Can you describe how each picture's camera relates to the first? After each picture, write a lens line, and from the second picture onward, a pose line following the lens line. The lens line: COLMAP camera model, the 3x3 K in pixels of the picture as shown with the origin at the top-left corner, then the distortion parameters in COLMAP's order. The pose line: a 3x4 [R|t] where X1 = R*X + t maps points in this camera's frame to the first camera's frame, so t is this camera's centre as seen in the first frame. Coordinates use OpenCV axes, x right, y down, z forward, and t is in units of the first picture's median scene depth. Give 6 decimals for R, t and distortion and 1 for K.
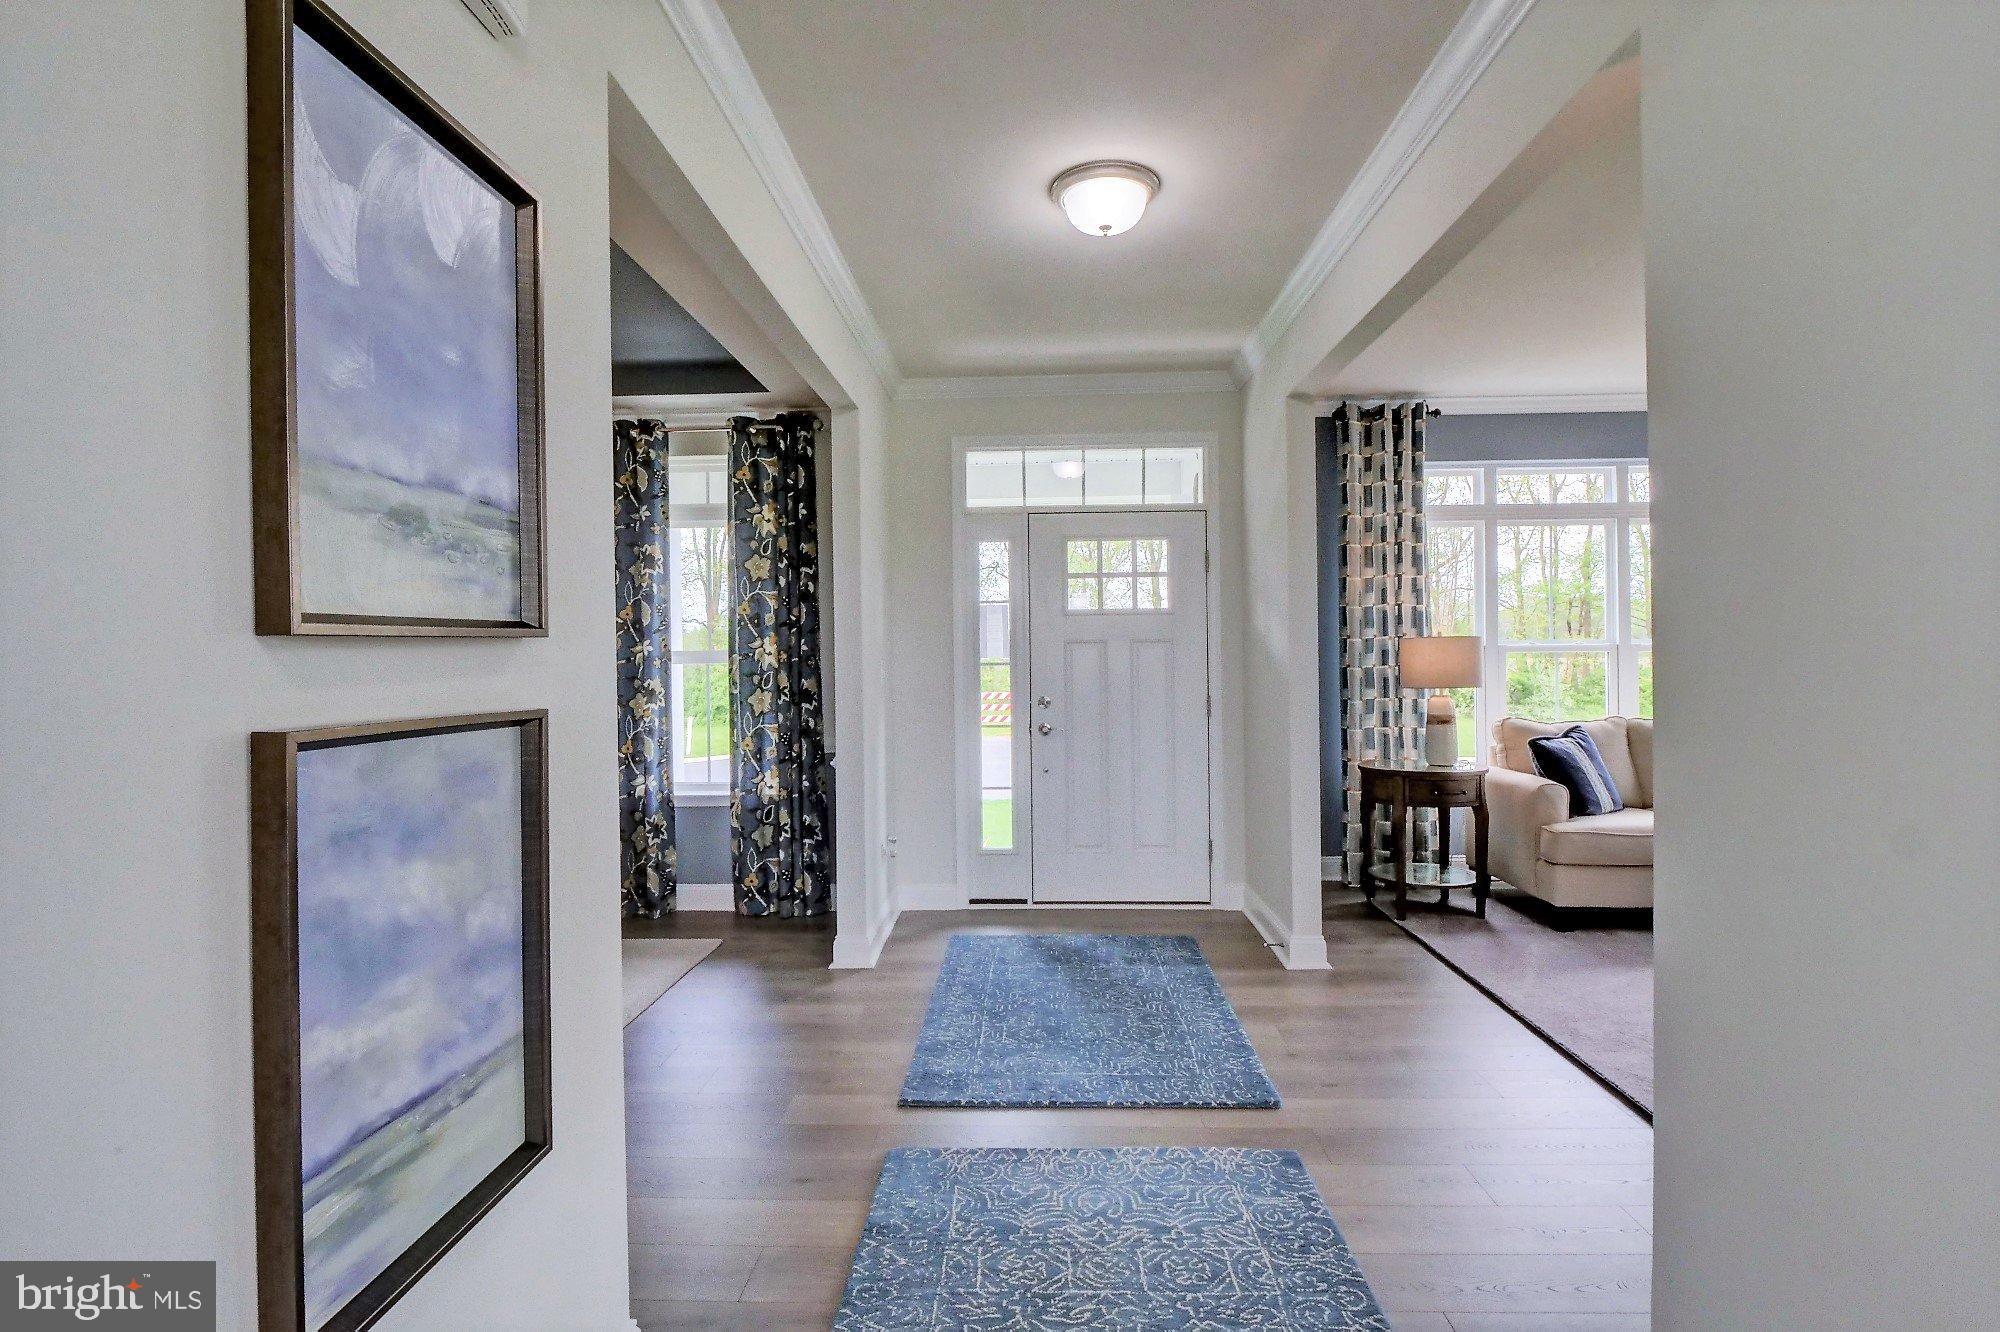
lens RADIAL K [[977.6, 0, 1005.9], [0, 977.6, 658.0], [0, 0, 1]] dist [-0.015049, 0.000738]
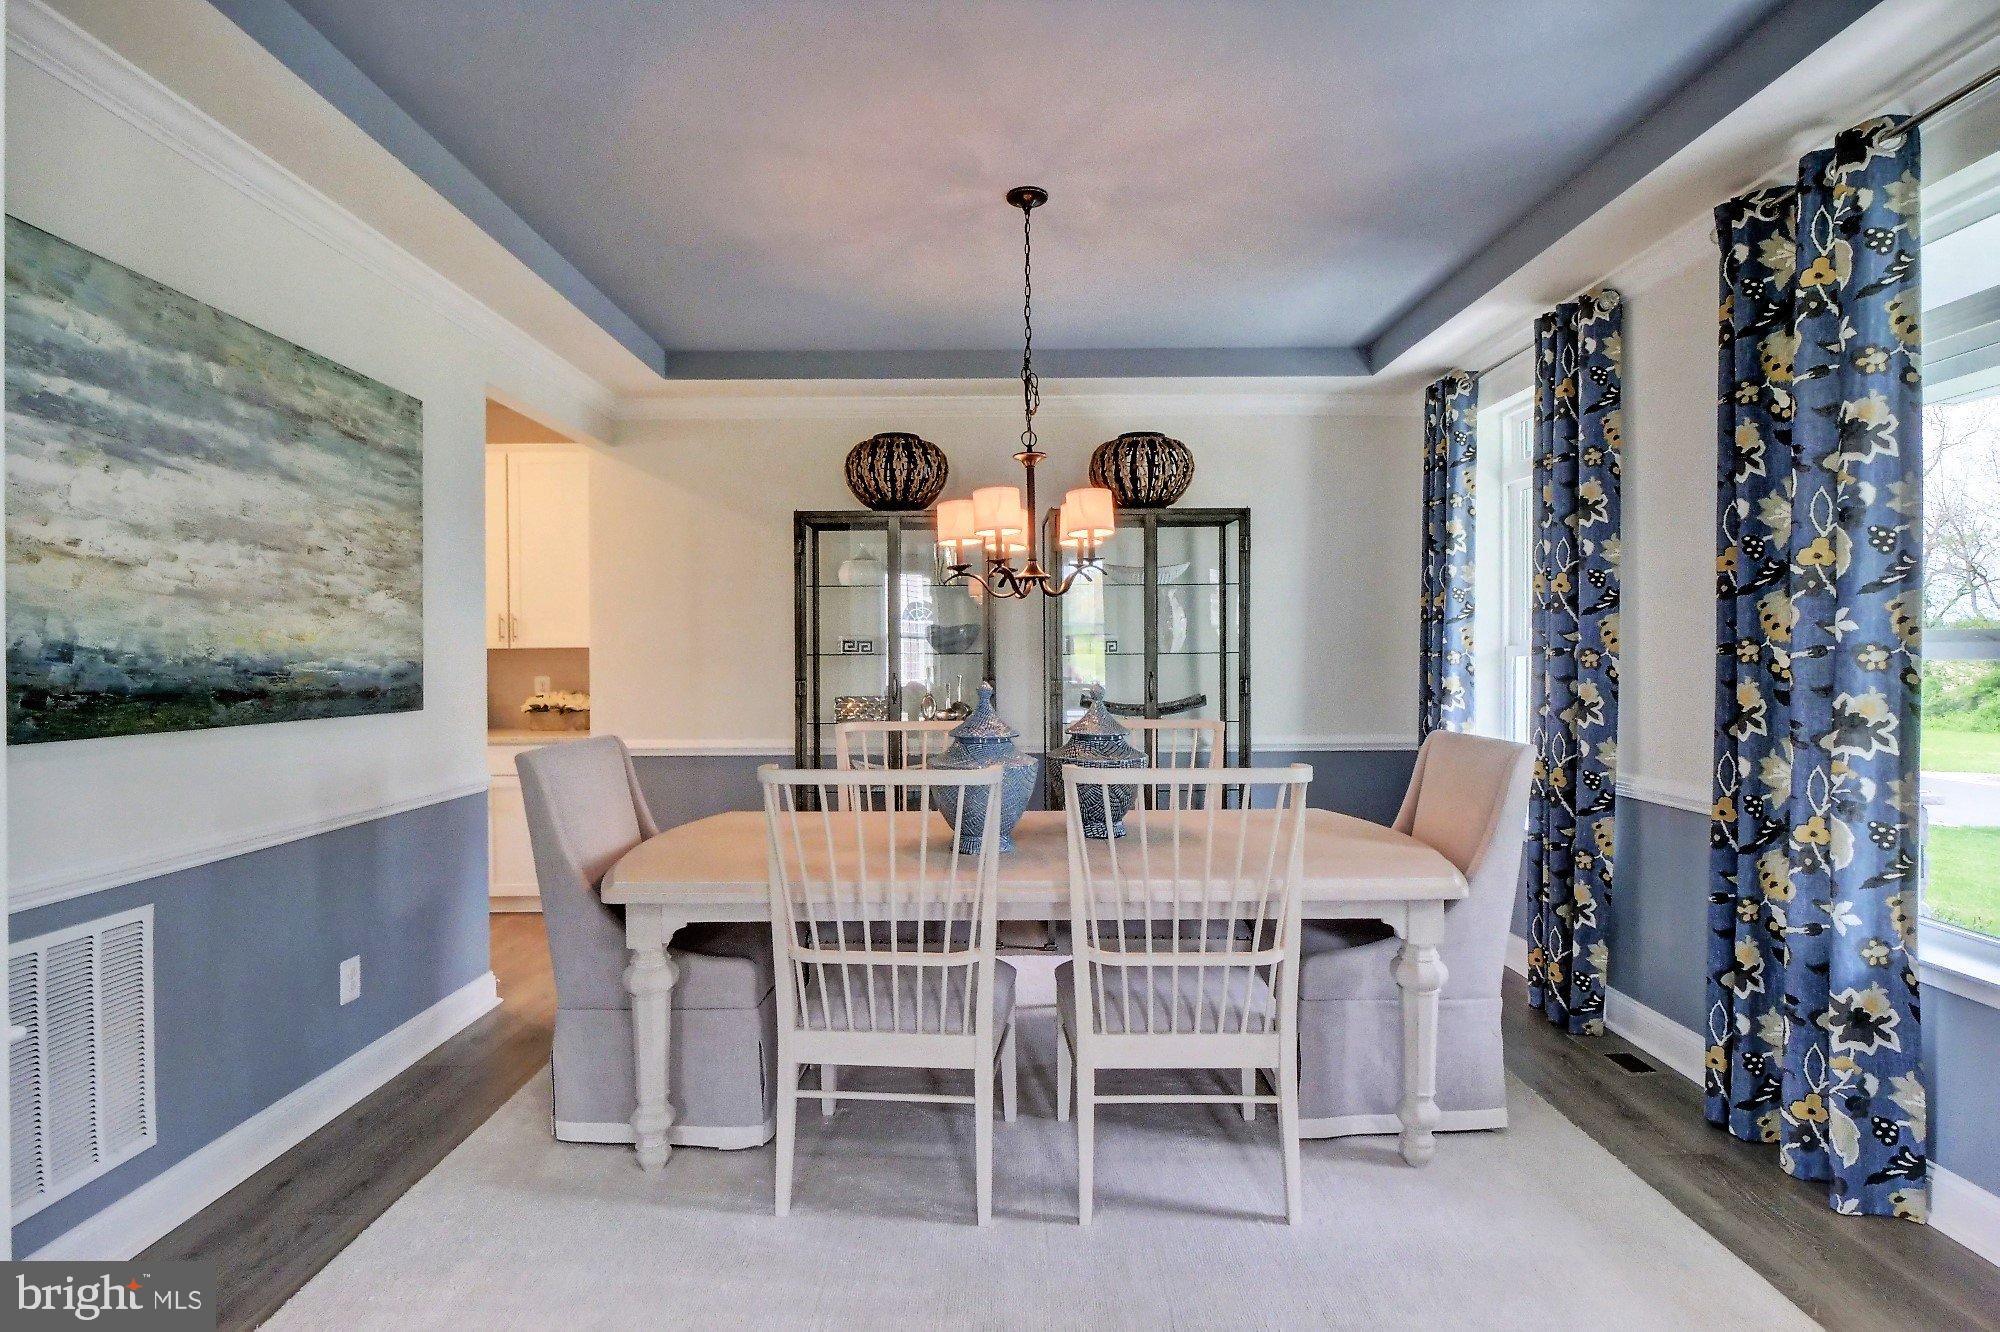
lens RADIAL K [[977.6, 0, 999.1], [0, 977.6, 656.1], [0, 0, 1]] dist [-0.015049, 0.000738]
pose [[0.040615, 0.008463, -0.999139, 0.147171], [0.006104, 0.999943, 0.008718, -0.003502], [0.999156, -0.006453, 0.040561, 1.157837]]
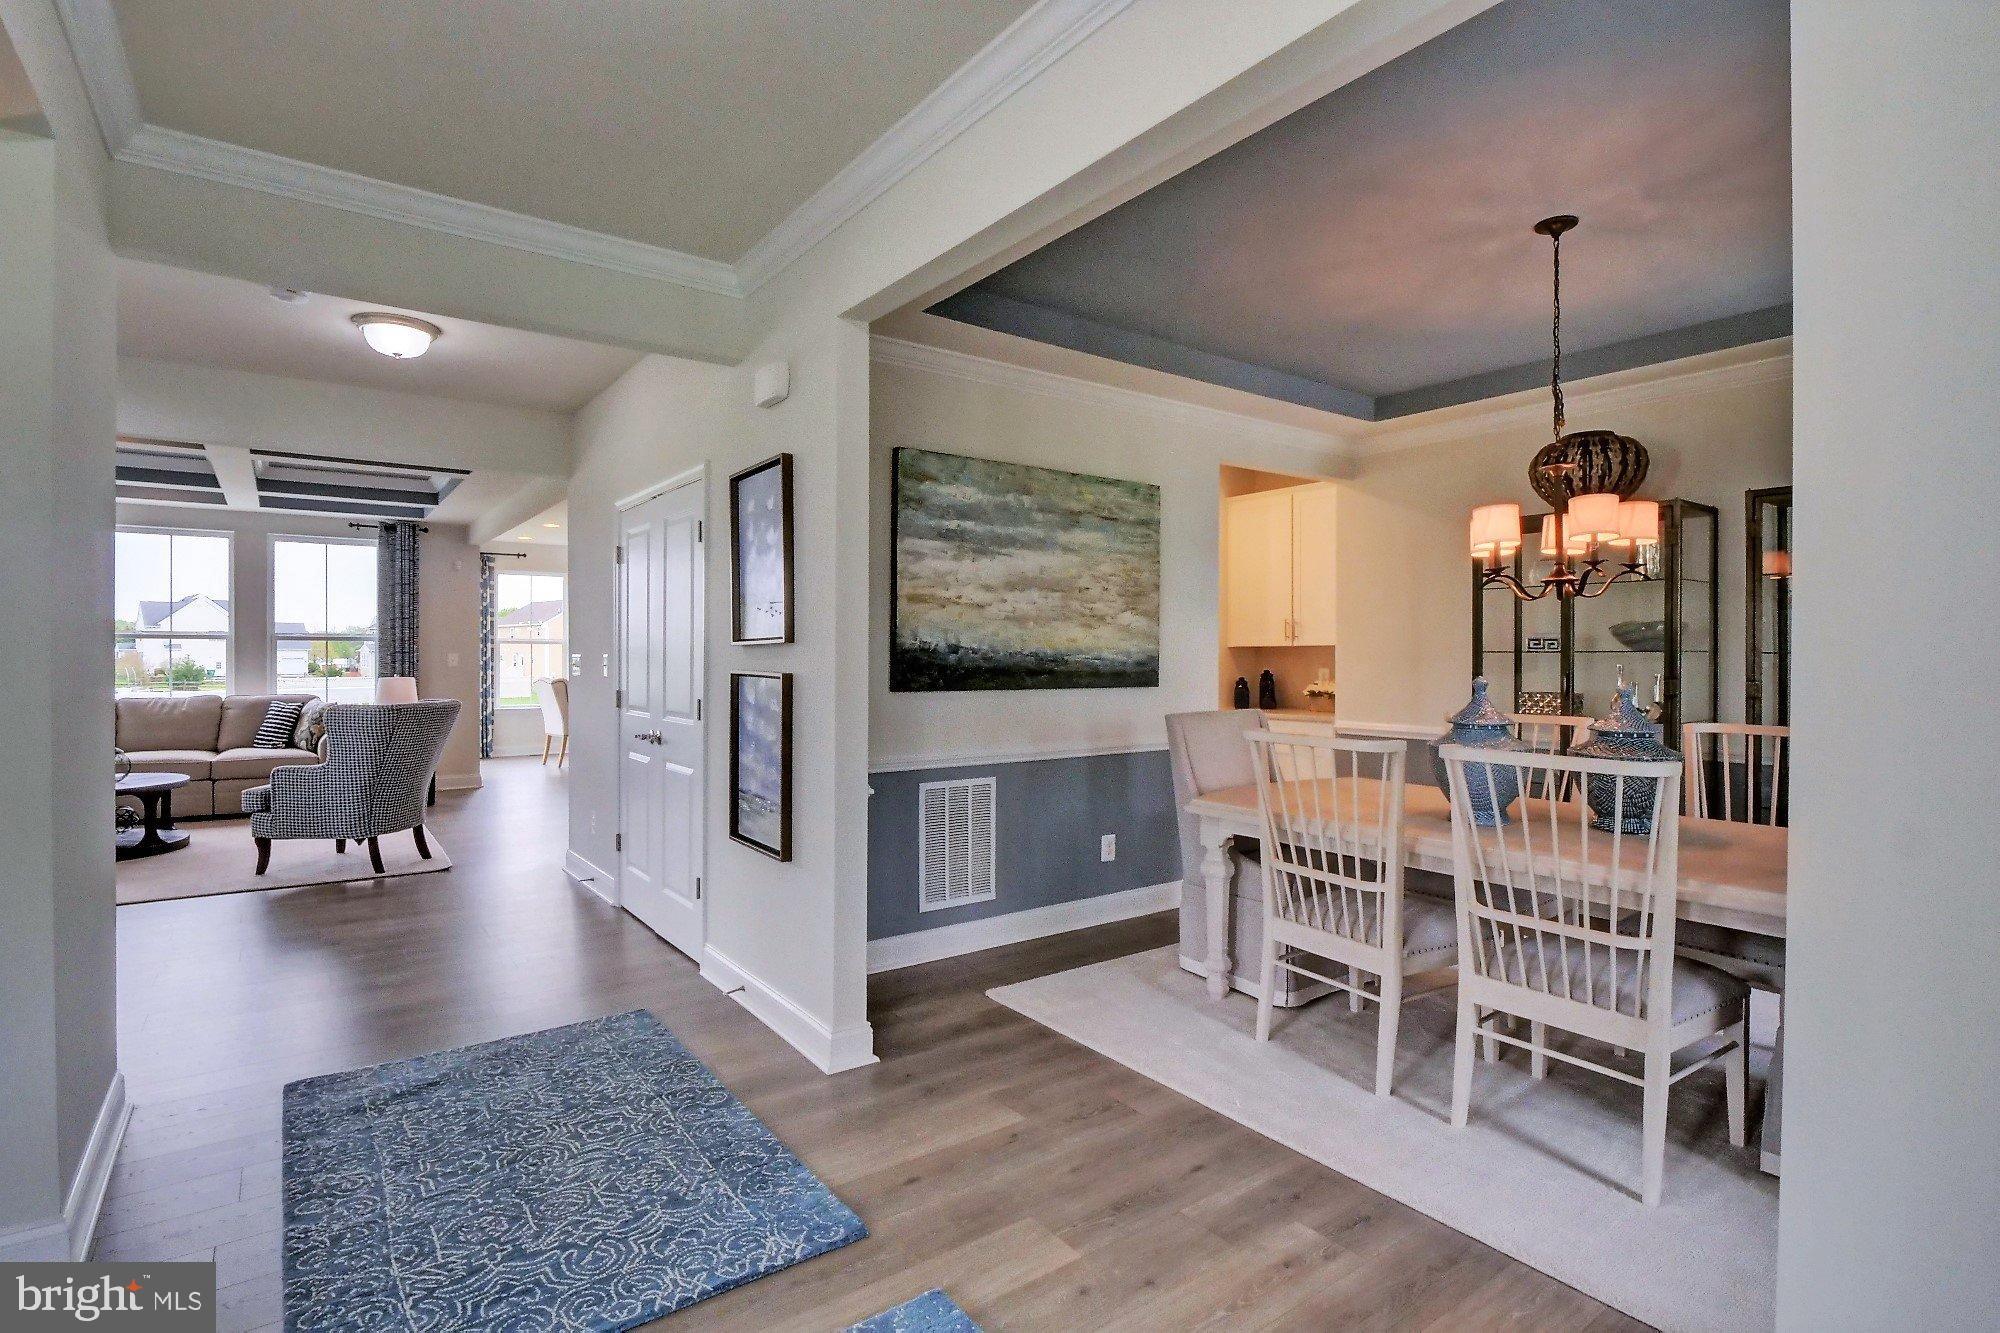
lens RADIAL K [[977.6, 0, 994.1], [0, 977.6, 654.4], [0, 0, 1]] dist [-0.015049, 0.000738]
pose [[-0.787618, 0.008554, -0.616104, 0.336051], [0.006608, 0.999963, 0.005436, -0.004427], [0.616128, 0.000211, -0.787646, 1.857963]]
